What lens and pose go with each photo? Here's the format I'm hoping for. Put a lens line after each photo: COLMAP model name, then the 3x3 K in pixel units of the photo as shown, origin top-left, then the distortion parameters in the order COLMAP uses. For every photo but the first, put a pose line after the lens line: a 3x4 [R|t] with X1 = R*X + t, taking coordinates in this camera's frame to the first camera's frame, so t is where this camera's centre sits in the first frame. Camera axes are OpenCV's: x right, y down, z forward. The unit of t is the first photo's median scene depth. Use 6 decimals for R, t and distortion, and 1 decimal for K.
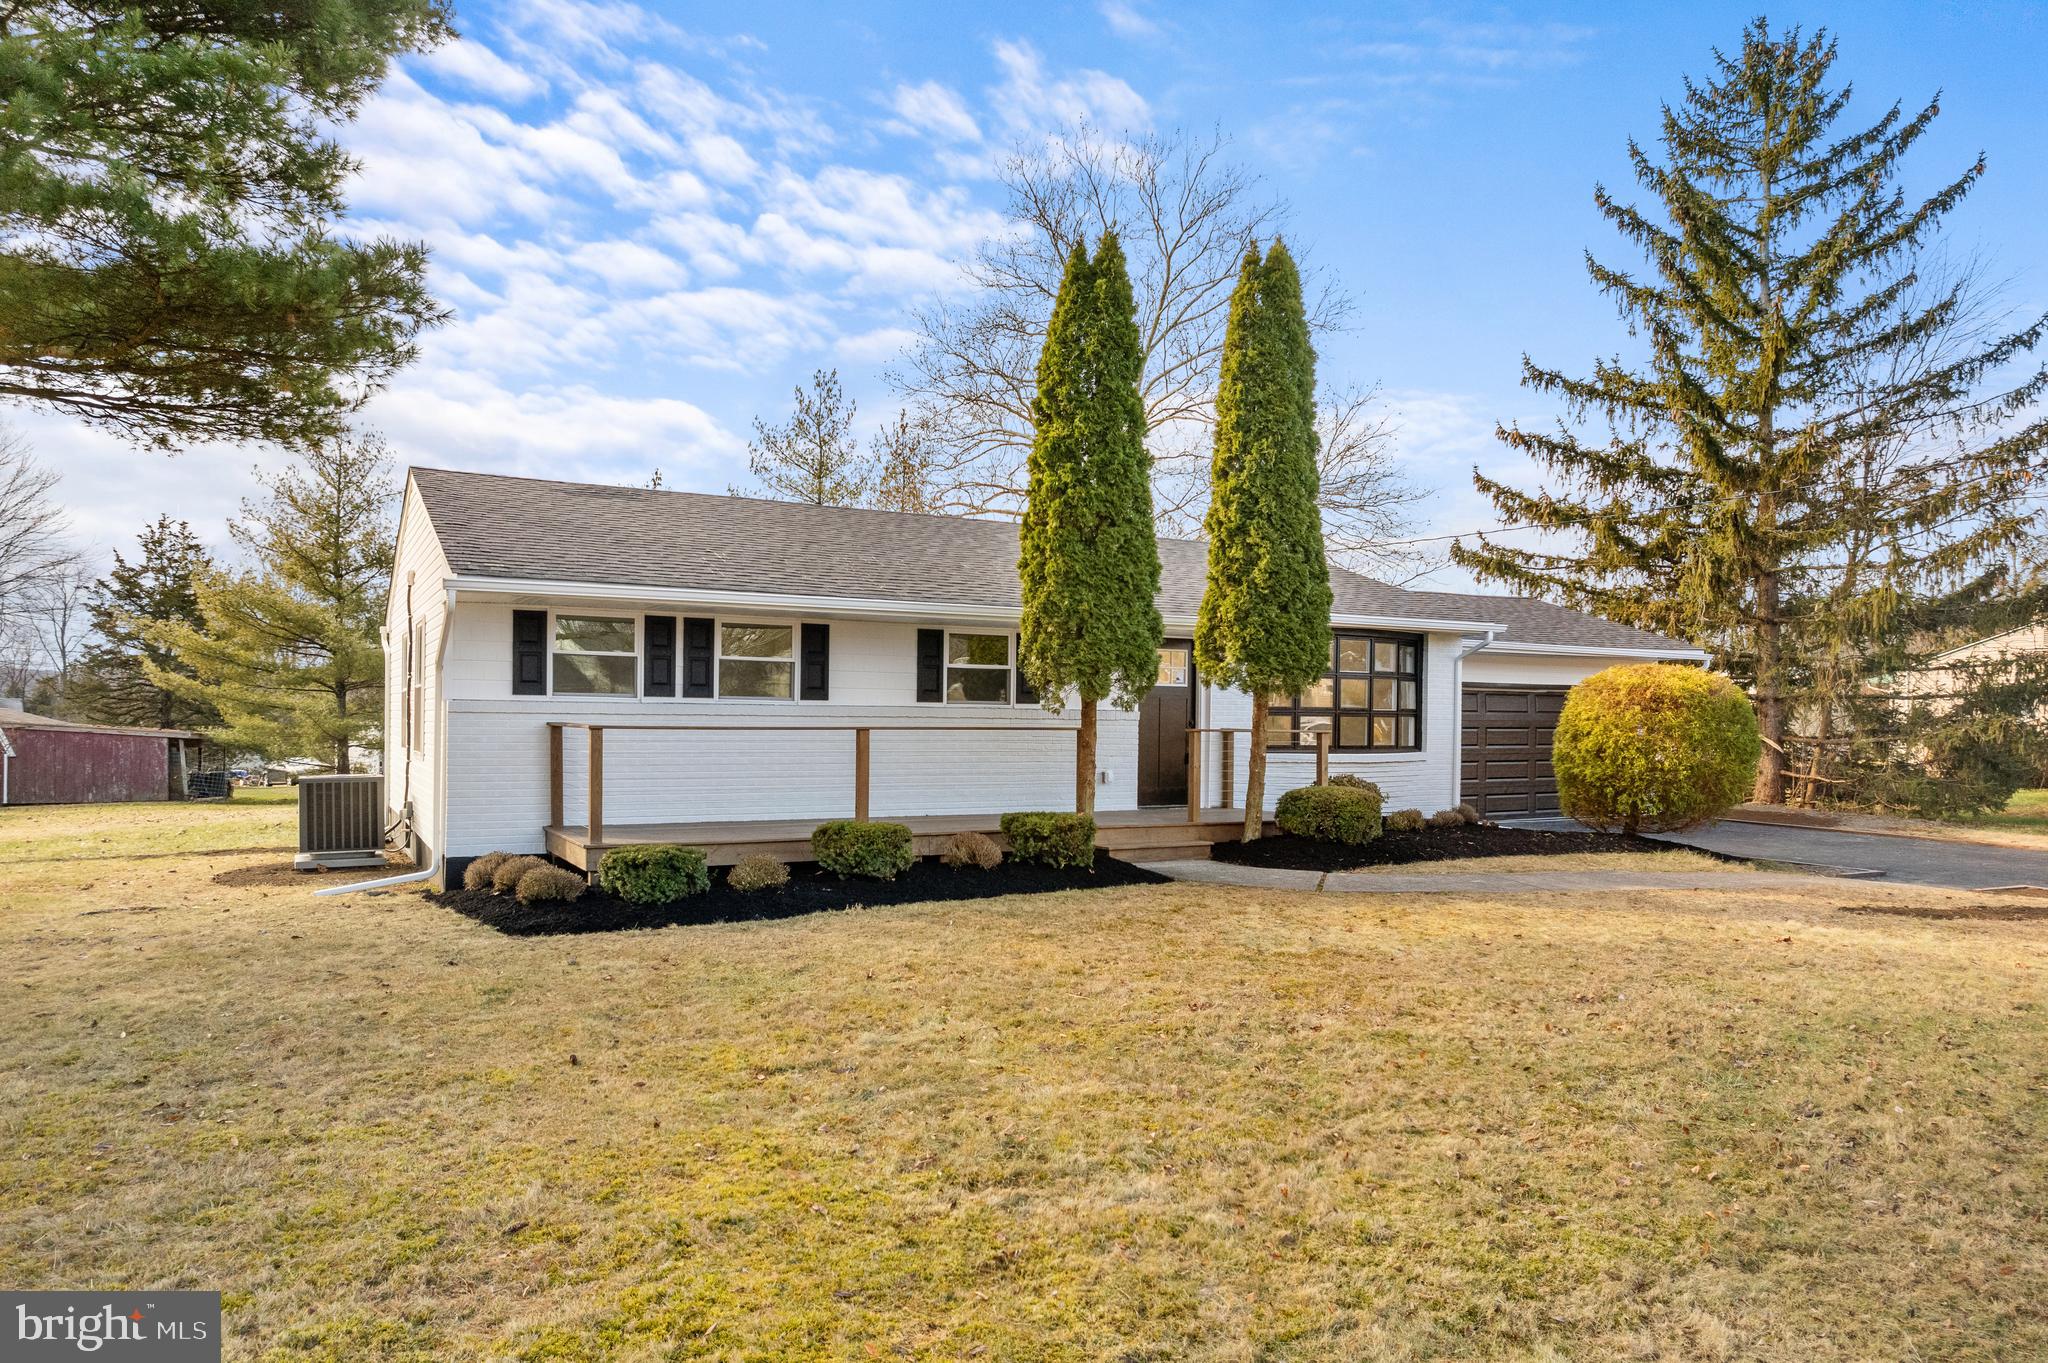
lens RADIAL K [[1333.3, 0, 1028.8], [0, 1333.3, 701.4], [0, 0, 1]] dist [-0.049442, 0.000192]
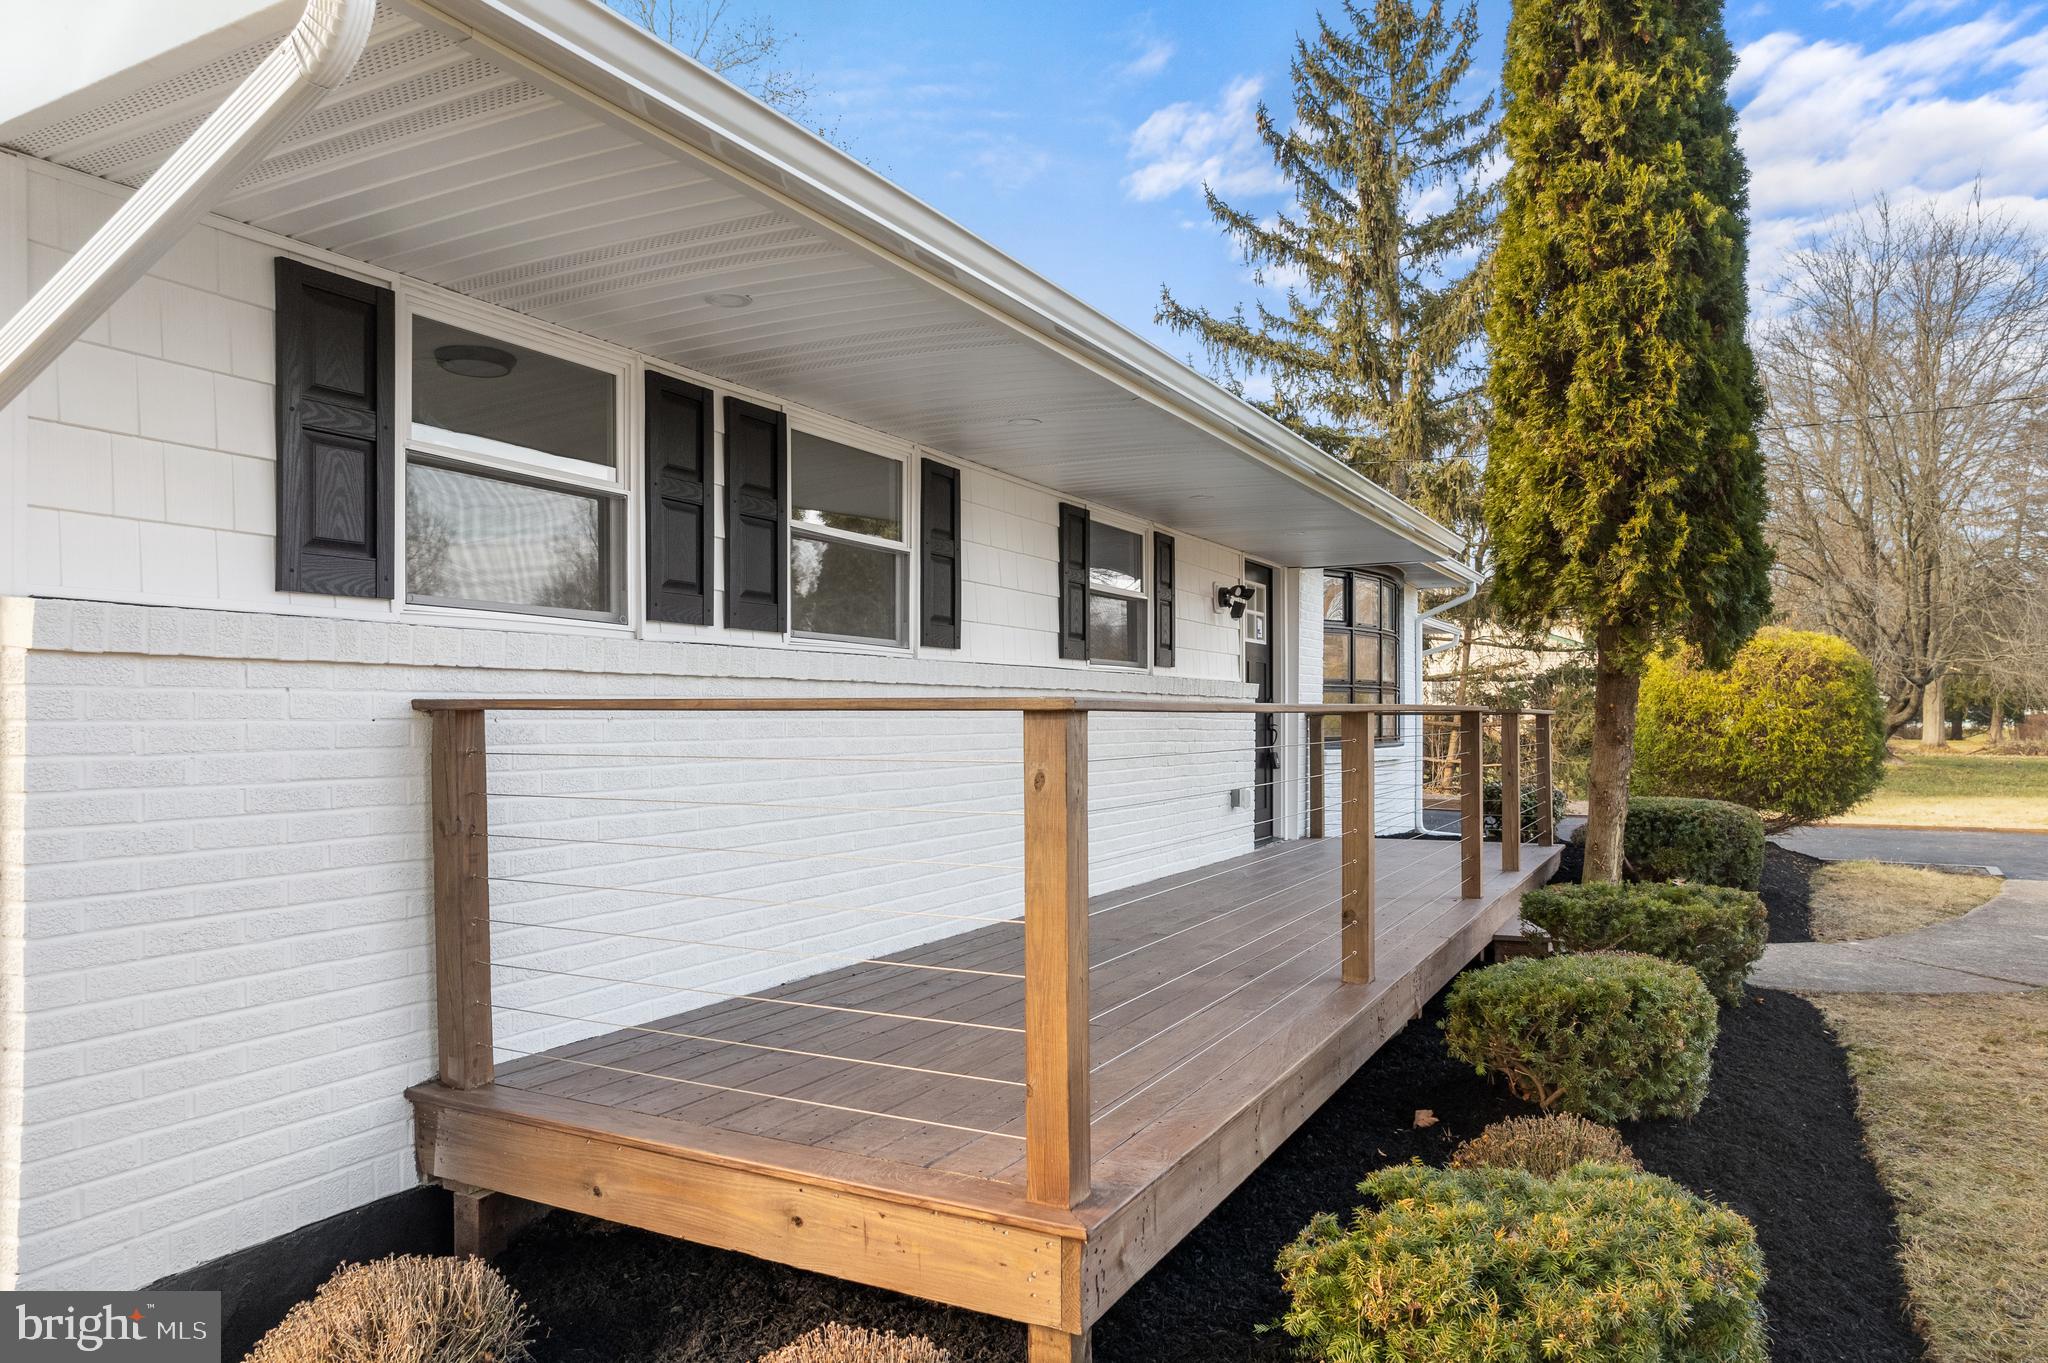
lens RADIAL K [[1333.3, 0, 1028.8], [0, 1333.3, 701.4], [0, 0, 1]] dist [-0.049442, 0.000192]
pose [[0.828978, -0.006838, 0.559240, -0.370394], [0.005843, 0.999977, 0.003566, 0.013415], [-0.559251, 0.000311, 0.828998, 0.640018]]
